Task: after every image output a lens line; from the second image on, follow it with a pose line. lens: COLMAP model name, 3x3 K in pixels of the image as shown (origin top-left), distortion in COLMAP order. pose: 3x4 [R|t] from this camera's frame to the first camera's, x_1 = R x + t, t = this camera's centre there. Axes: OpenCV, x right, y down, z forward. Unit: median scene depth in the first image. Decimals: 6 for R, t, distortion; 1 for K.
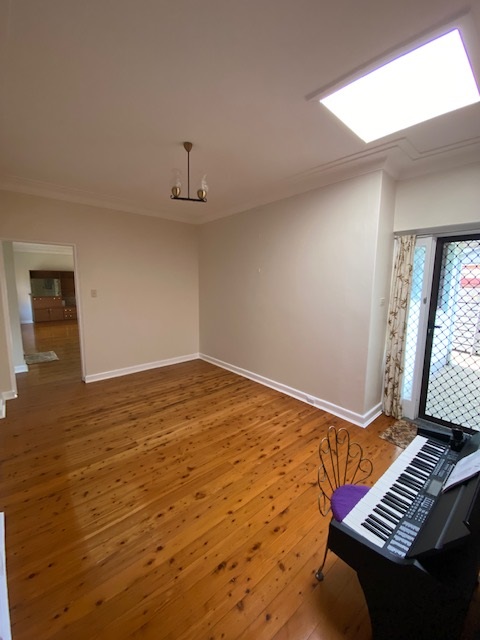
lens RADIAL K [[261.1, 0, 236.6], [0, 261.1, 322.3], [0, 0, 1]] dist [-0.003390, -0.002007]
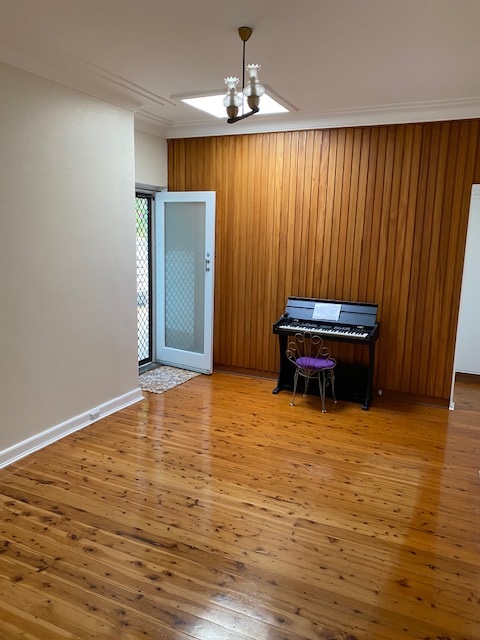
lens RADIAL K [[492.4, 0, 237.9], [0, 492.4, 317.6], [0, 0, 1]] dist [0.009887, 0.016956]
pose [[-0.408264, -0.188185, 0.893256, -1.273417], [0.117545, 0.959538, 0.255873, -0.296227], [-0.905264, 0.209461, -0.369625, 1.466774]]
